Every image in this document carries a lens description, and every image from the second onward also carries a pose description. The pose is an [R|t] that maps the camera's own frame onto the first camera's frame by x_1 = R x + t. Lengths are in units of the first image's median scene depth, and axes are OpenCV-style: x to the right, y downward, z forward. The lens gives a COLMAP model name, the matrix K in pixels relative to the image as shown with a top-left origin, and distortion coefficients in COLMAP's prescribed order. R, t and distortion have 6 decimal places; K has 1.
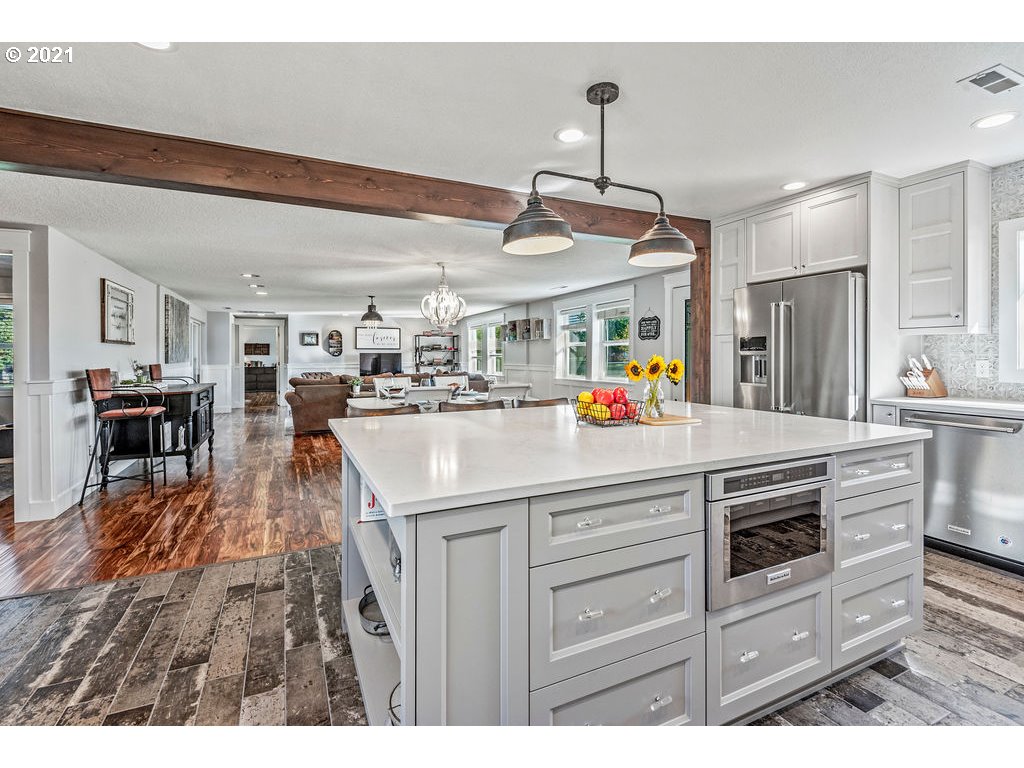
lens RADIAL K [[469.9, 0, 499.2], [0, 469.9, 356.0], [0, 0, 1]] dist [-0.001263, -0.000770]
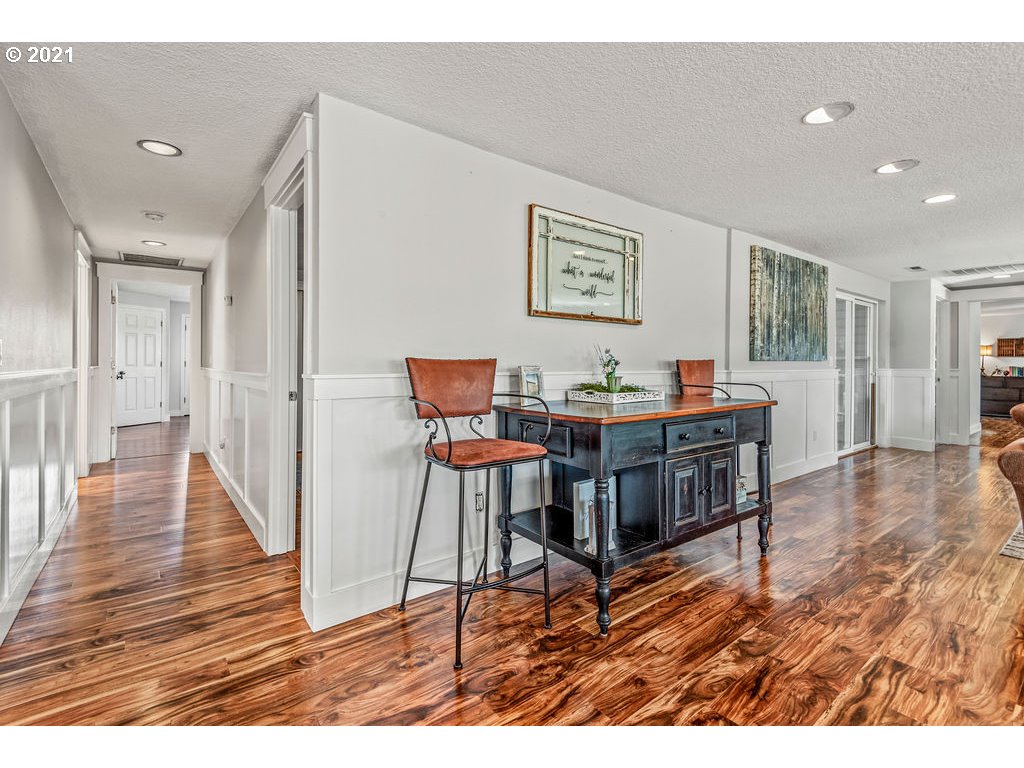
lens RADIAL K [[478.4, 0, 520.3], [0, 478.4, 370.4], [0, 0, 1]] dist [0.000247, -0.000779]
pose [[0.239430, 0.016097, -0.970780, -0.110031], [-0.003197, 0.999870, 0.015791, 0.011406], [0.970908, -0.000678, 0.239450, 0.336406]]
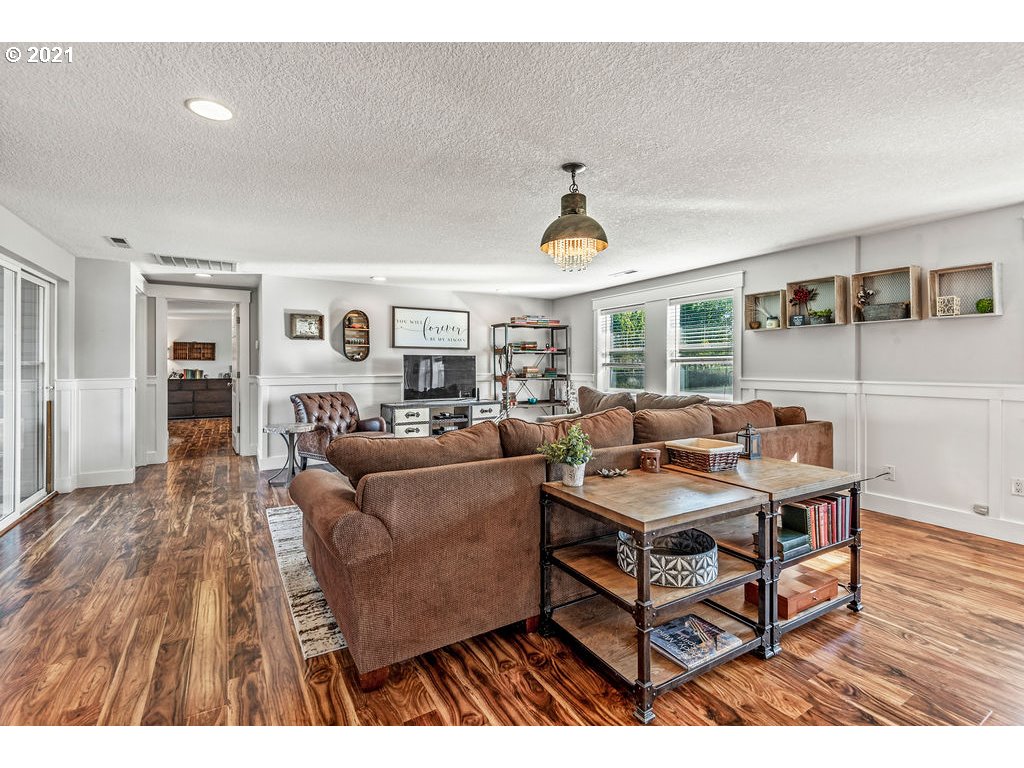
lens RADIAL K [[479.1, 0, 505.1], [0, 479.1, 363.0], [0, 0, 1]] dist [-0.000325, -0.000576]
pose [[0.995176, 0.004129, 0.098023, -0.238002], [-0.003716, 0.999983, -0.004396, 0.004418], [-0.098039, 0.004010, 0.995174, 0.464450]]
